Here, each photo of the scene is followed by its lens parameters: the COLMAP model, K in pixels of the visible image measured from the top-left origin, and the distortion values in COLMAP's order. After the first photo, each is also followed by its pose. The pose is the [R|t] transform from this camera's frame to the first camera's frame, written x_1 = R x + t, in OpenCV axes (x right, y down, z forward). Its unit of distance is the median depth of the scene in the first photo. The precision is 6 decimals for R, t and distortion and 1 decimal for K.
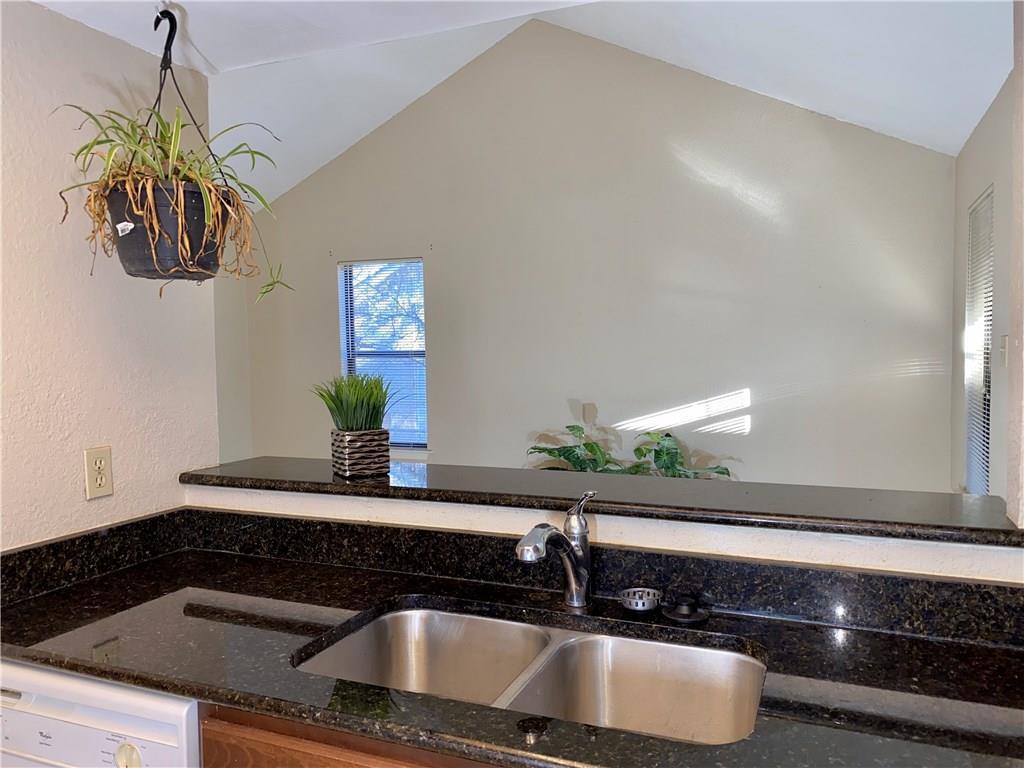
lens RADIAL K [[776.7, 0, 512.0], [0, 776.7, 384.0], [0, 0, 1]] dist [0.086449, 0.000187]
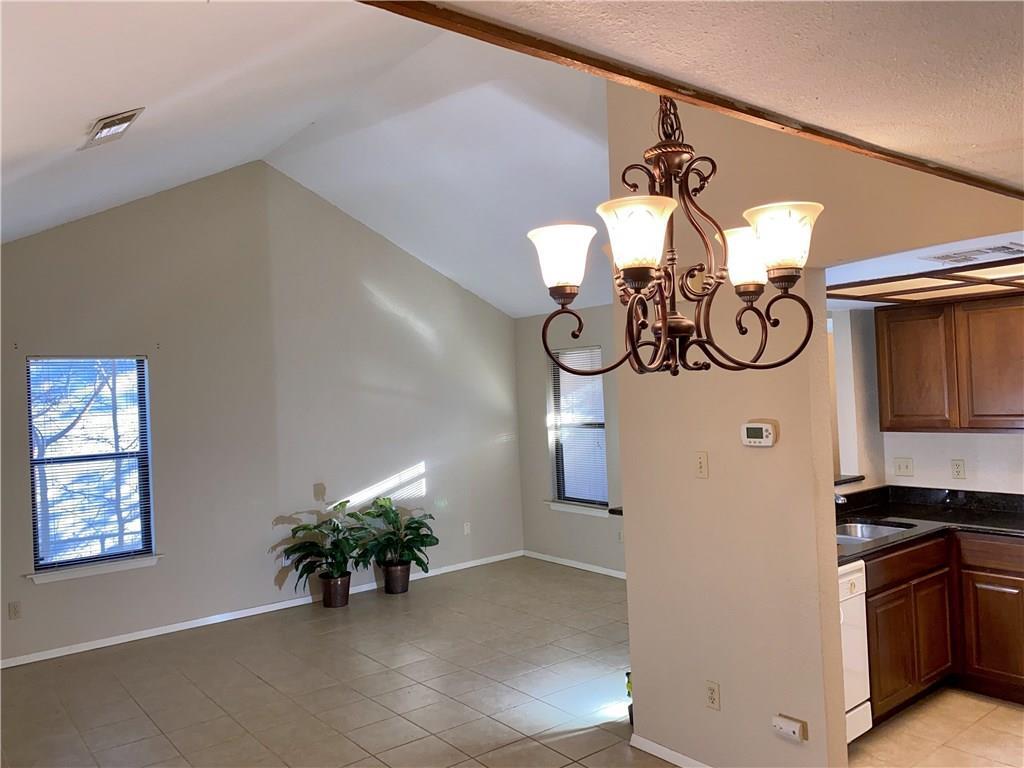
lens RADIAL K [[776.7, 0, 512.0], [0, 776.7, 384.0], [0, 0, 1]] dist [0.086449, 0.000187]
pose [[0.473773, -0.005576, 0.880629, -0.858302], [0.096833, 0.994246, -0.045800, -0.052944], [-0.875307, 0.106972, 0.471587, 0.187703]]
